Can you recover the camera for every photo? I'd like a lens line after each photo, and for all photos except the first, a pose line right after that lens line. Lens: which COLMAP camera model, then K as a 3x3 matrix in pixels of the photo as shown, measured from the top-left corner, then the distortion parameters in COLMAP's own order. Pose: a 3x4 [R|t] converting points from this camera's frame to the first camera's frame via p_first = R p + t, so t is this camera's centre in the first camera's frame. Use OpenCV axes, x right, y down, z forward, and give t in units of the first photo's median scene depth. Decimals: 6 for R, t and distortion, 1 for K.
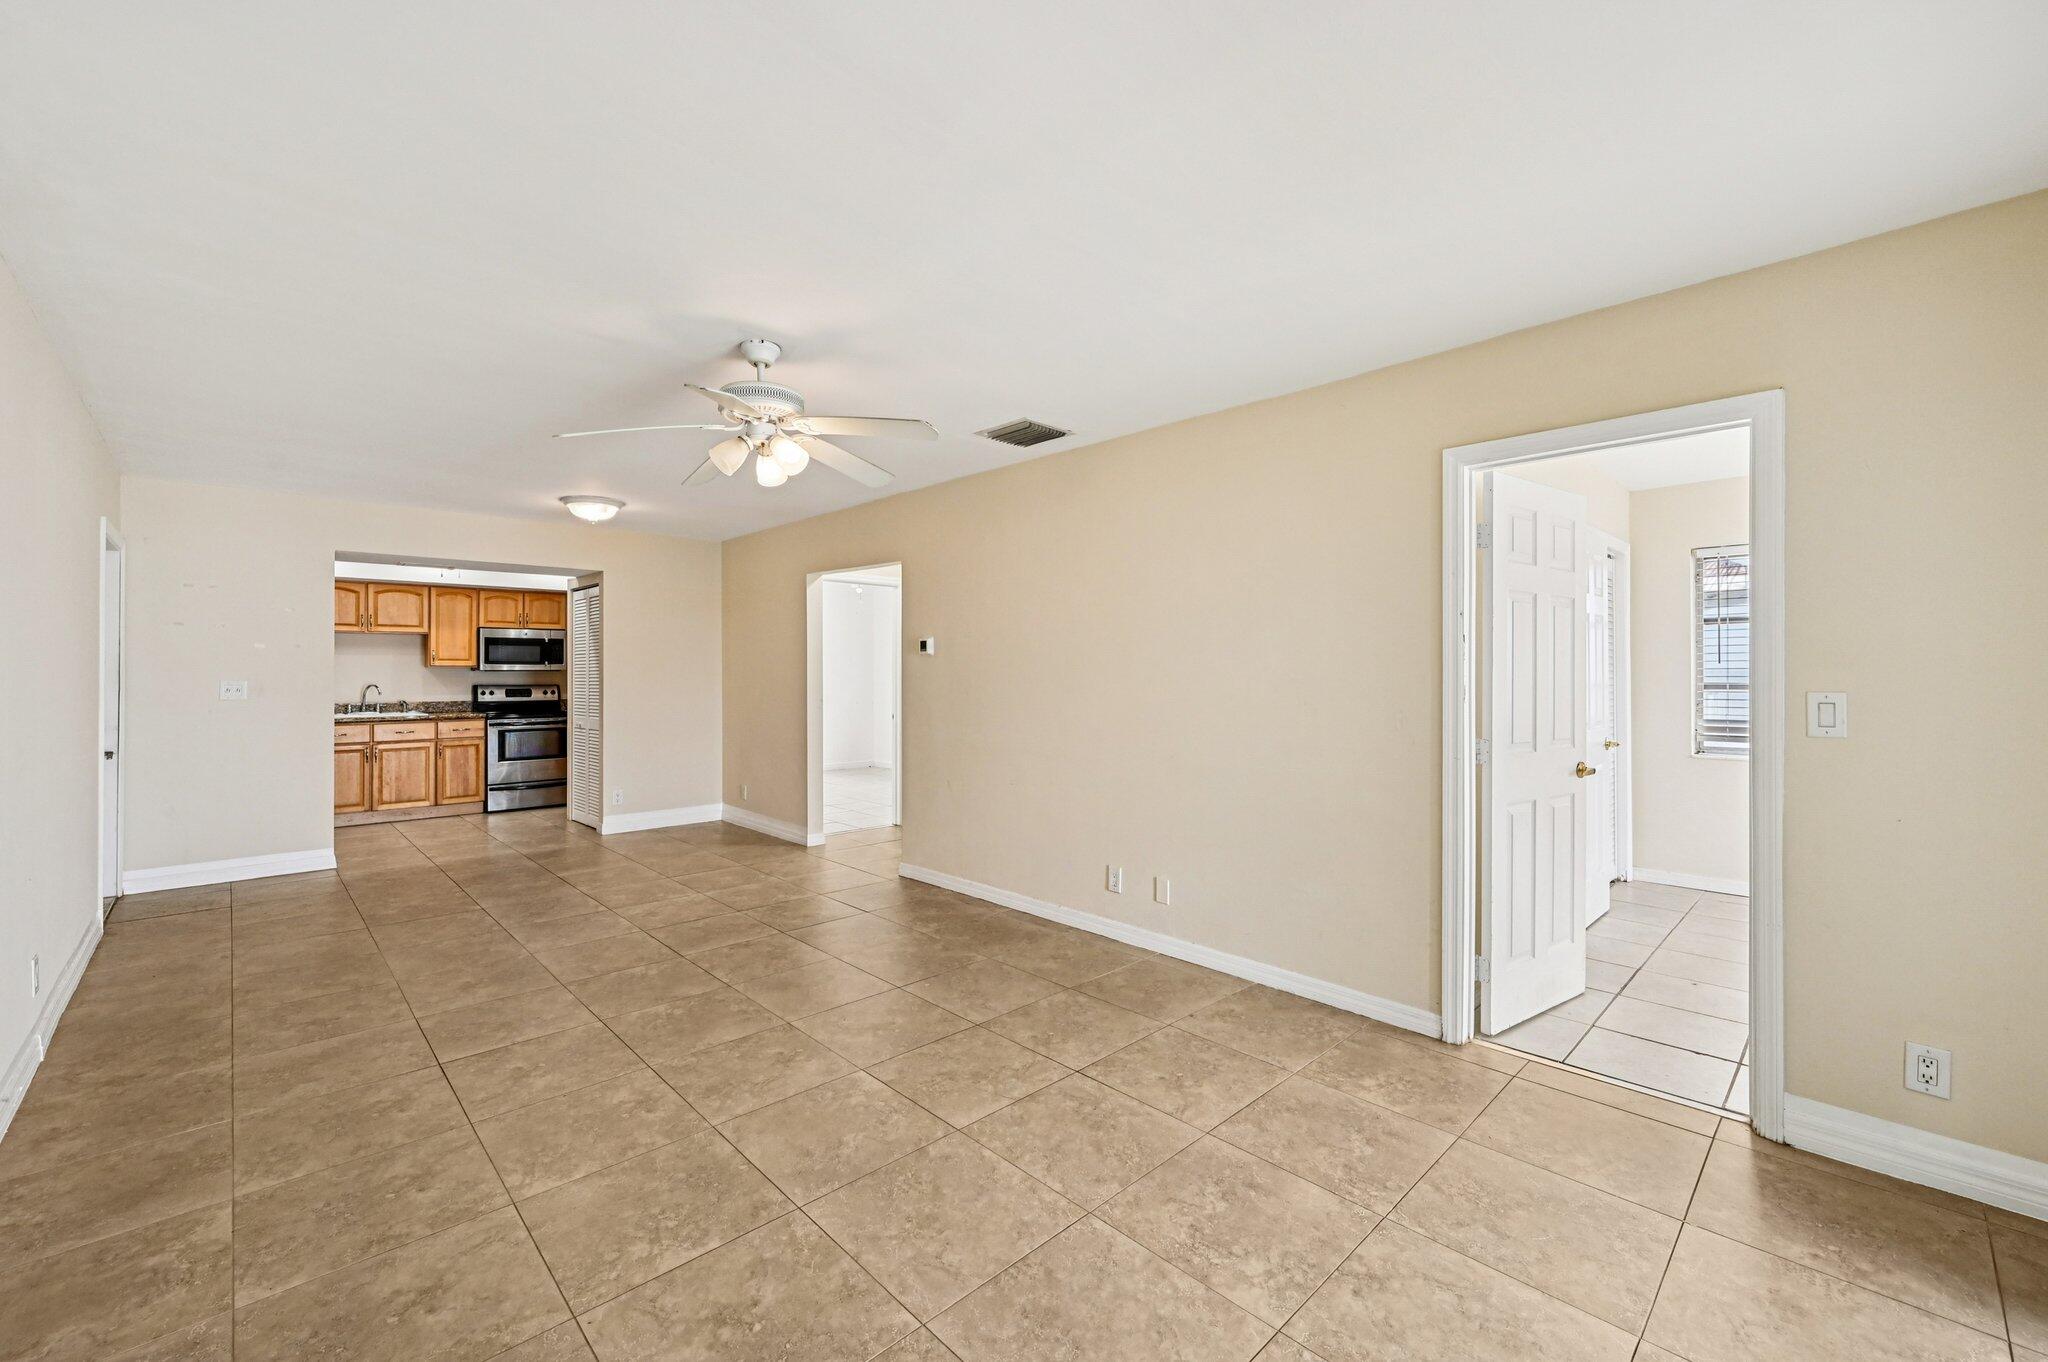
lens RADIAL K [[830.6, 0, 1033.7], [0, 830.6, 670.8], [0, 0, 1]] dist [-0.003904, 0.001332]
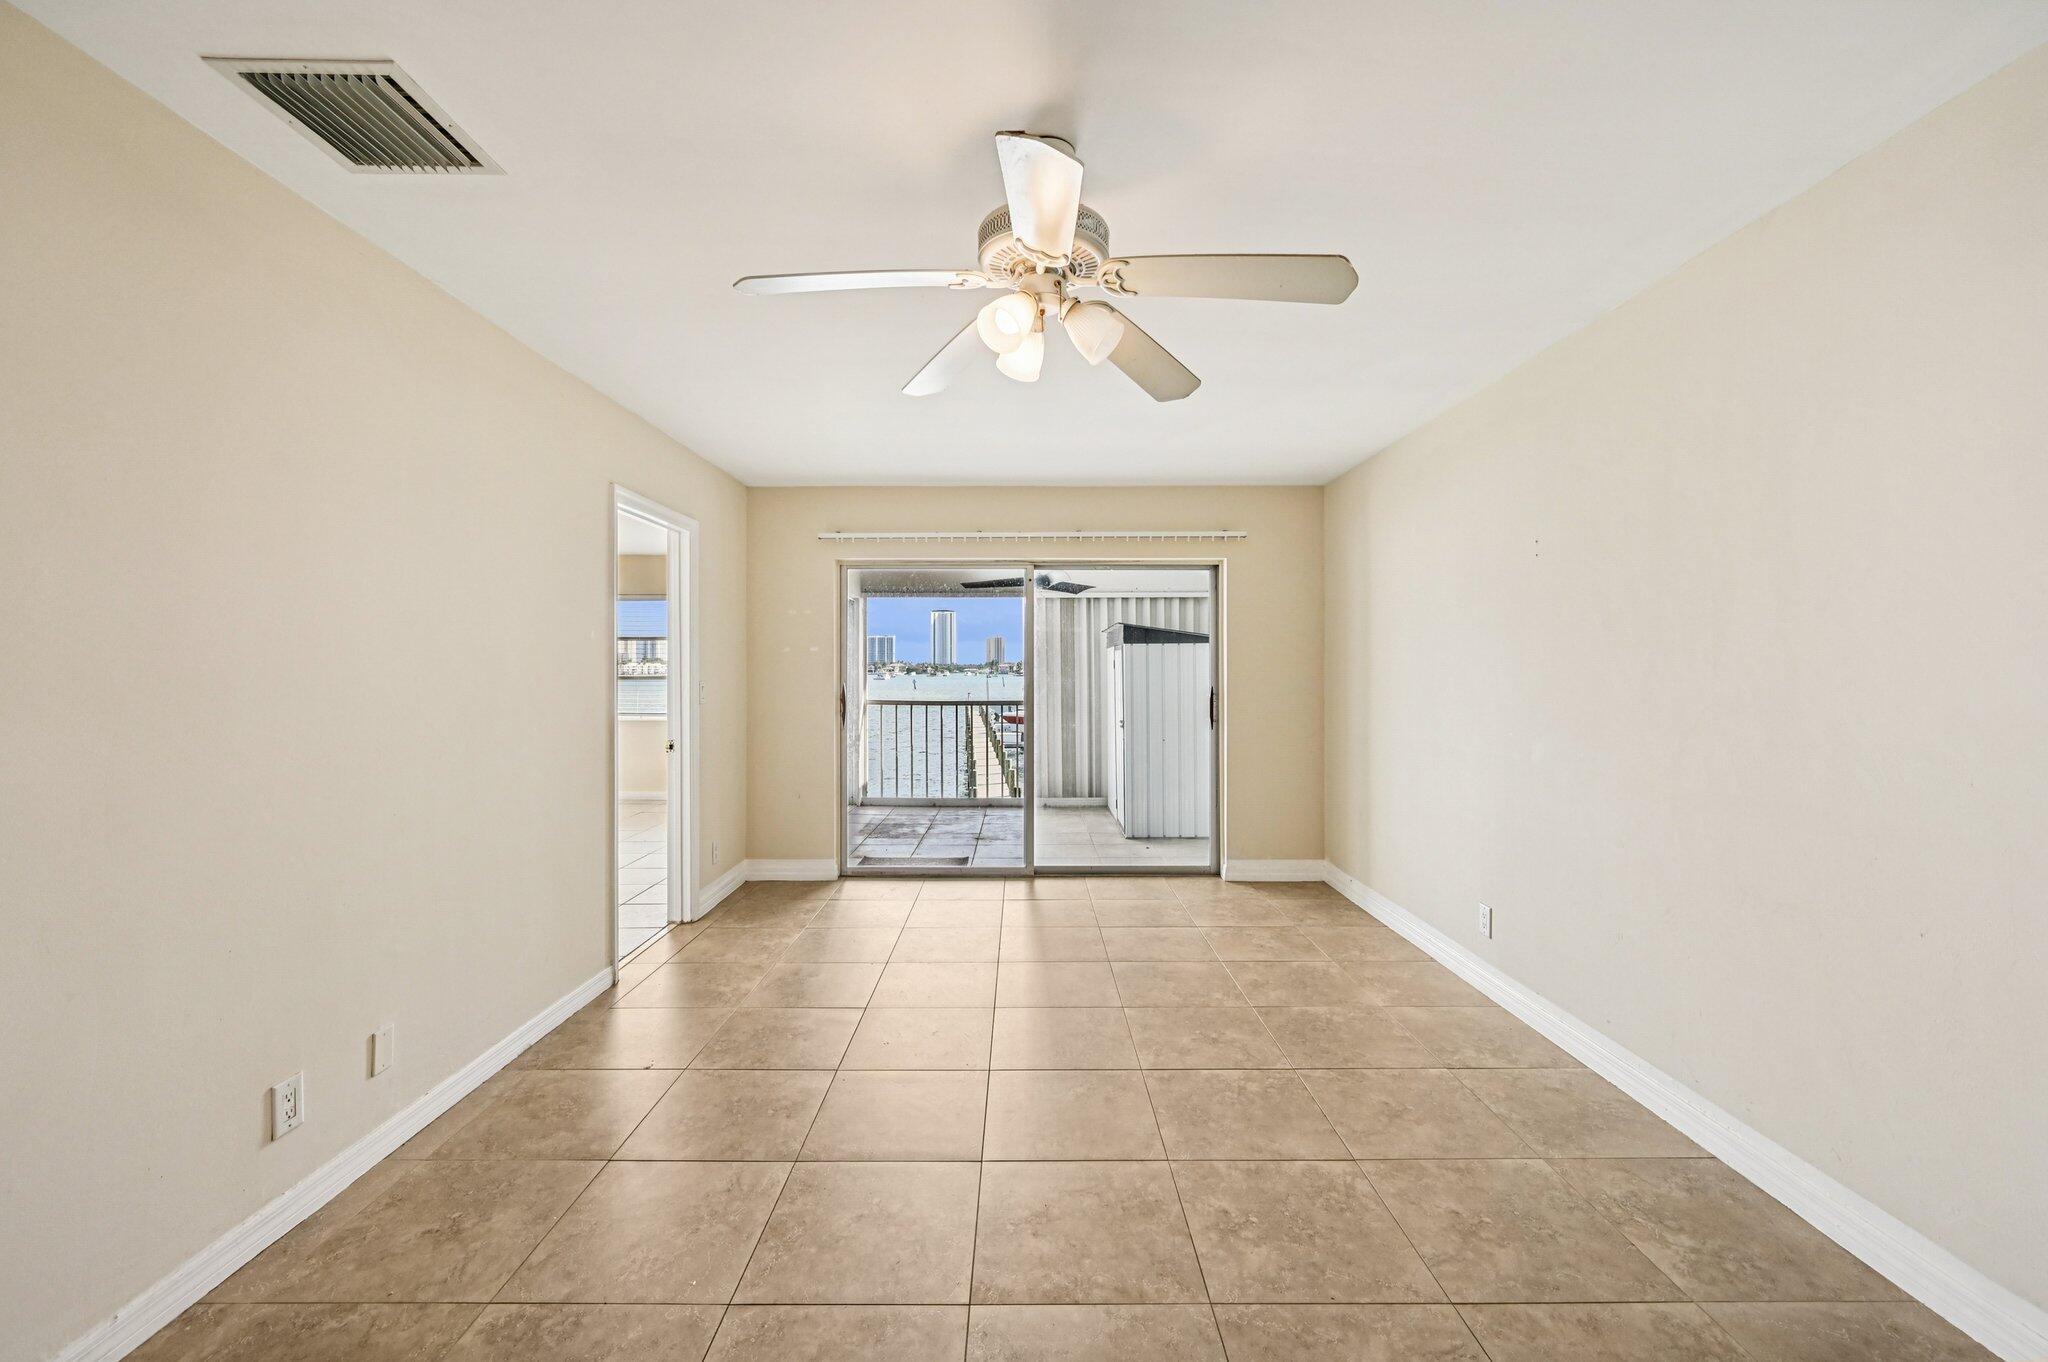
lens RADIAL K [[830.6, 0, 1015.6], [0, 830.6, 675.3], [0, 0, 1]] dist [-0.003904, 0.001332]
pose [[-0.711408, -0.003804, 0.702769, -0.544583], [0.003199, 0.999957, 0.008651, -0.000894], [-0.702772, 0.008403, -0.711366, 1.056325]]
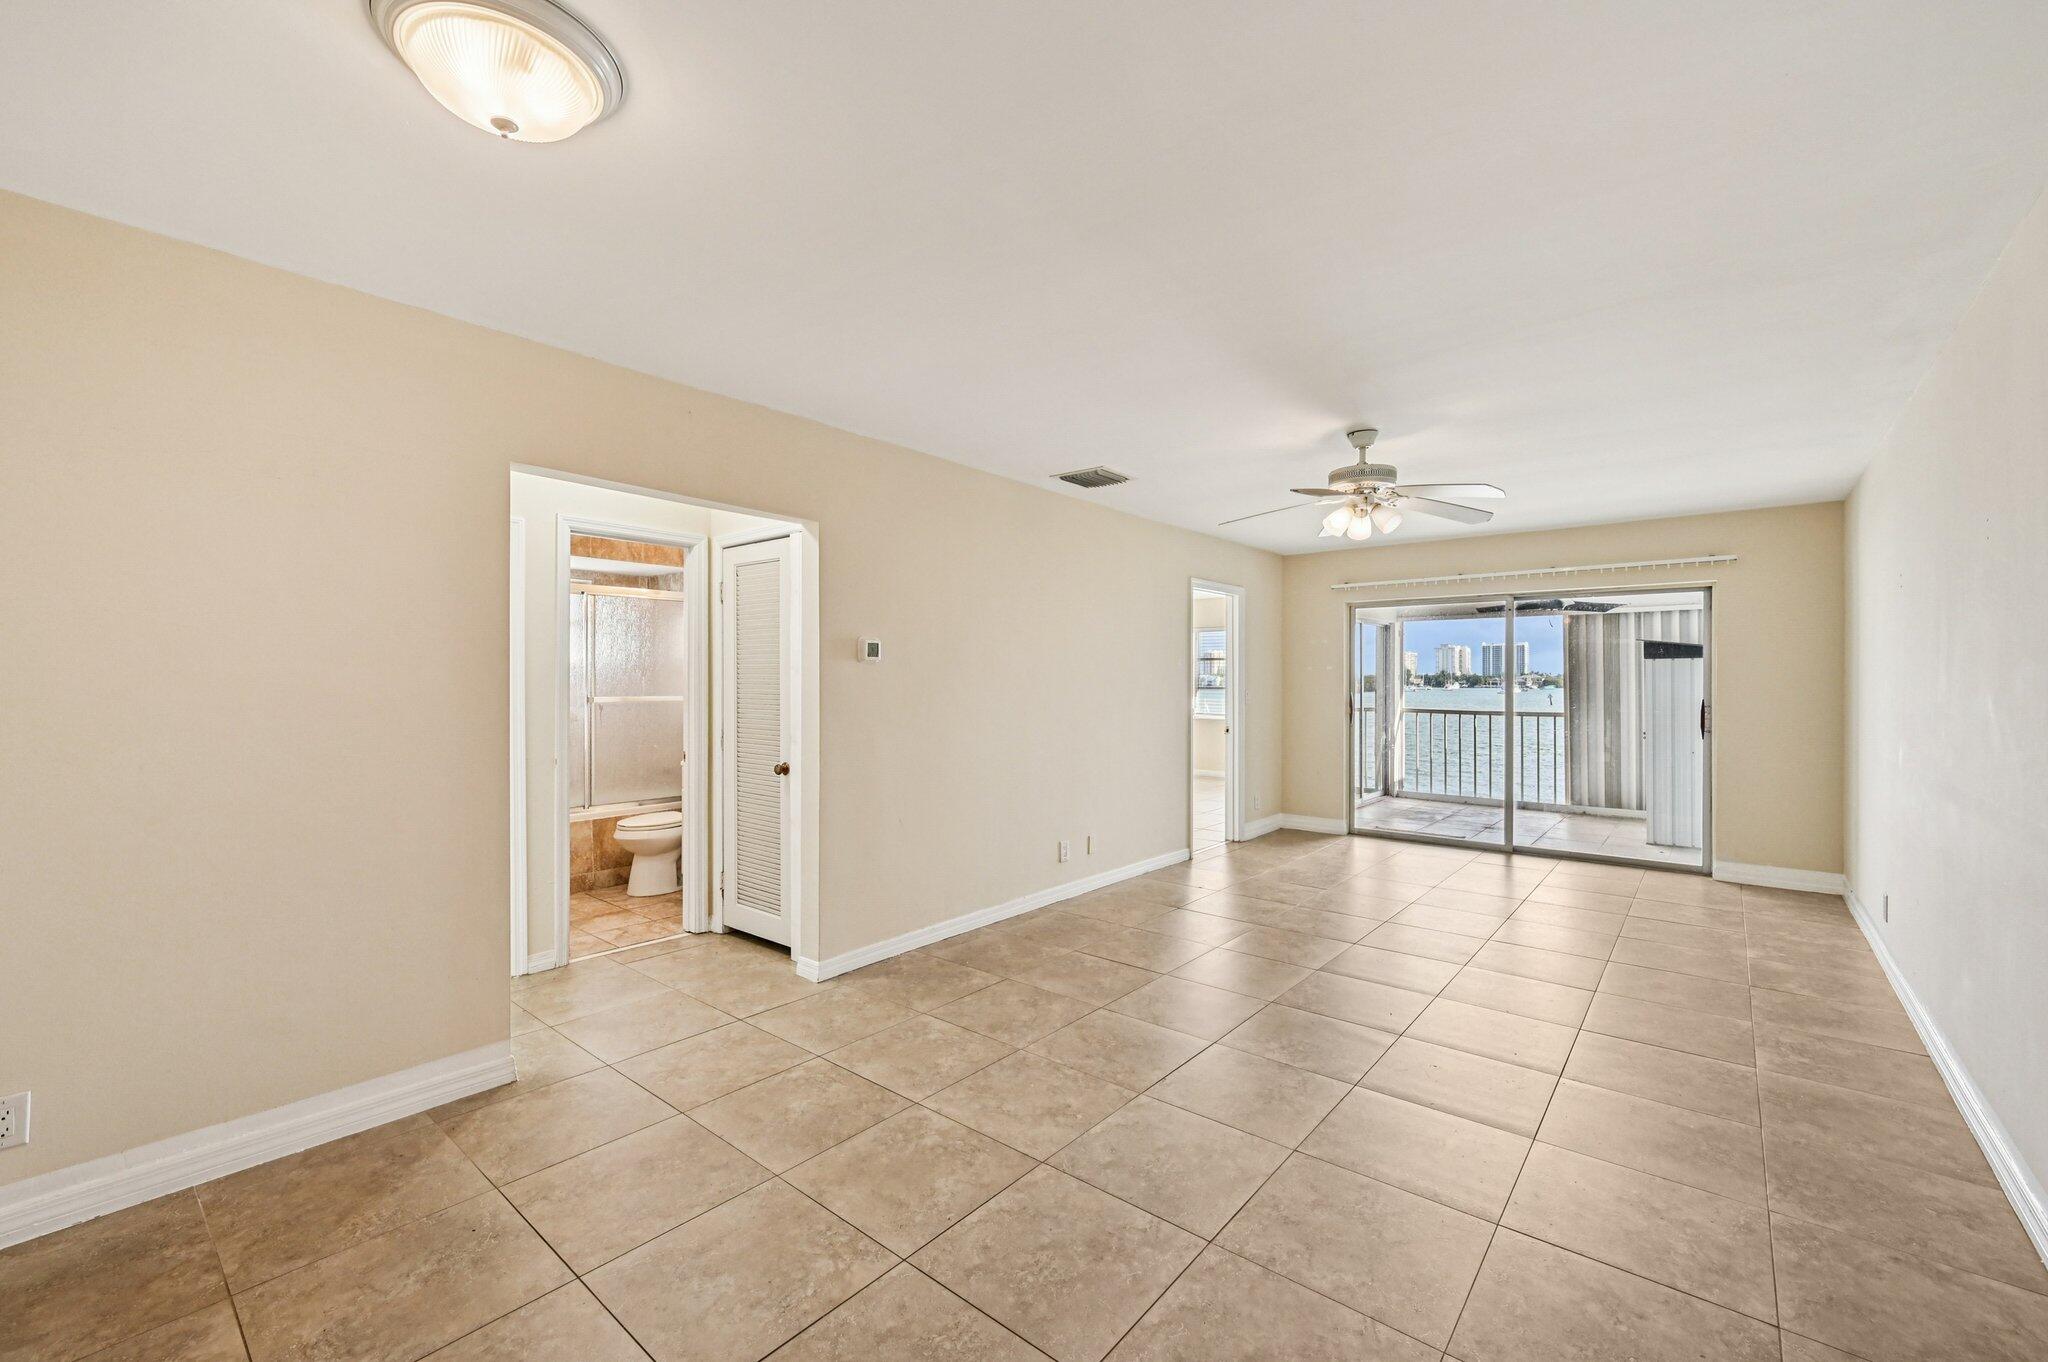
lens RADIAL K [[830.6, 0, 1012.3], [0, 830.6, 679.3], [0, 0, 1]] dist [-0.003904, 0.001332]
pose [[-0.088368, 0.002503, 0.996085, -1.138576], [0.000254, 0.999997, -0.002491, -0.001713], [-0.996088, 0.000033, -0.088368, 1.200956]]
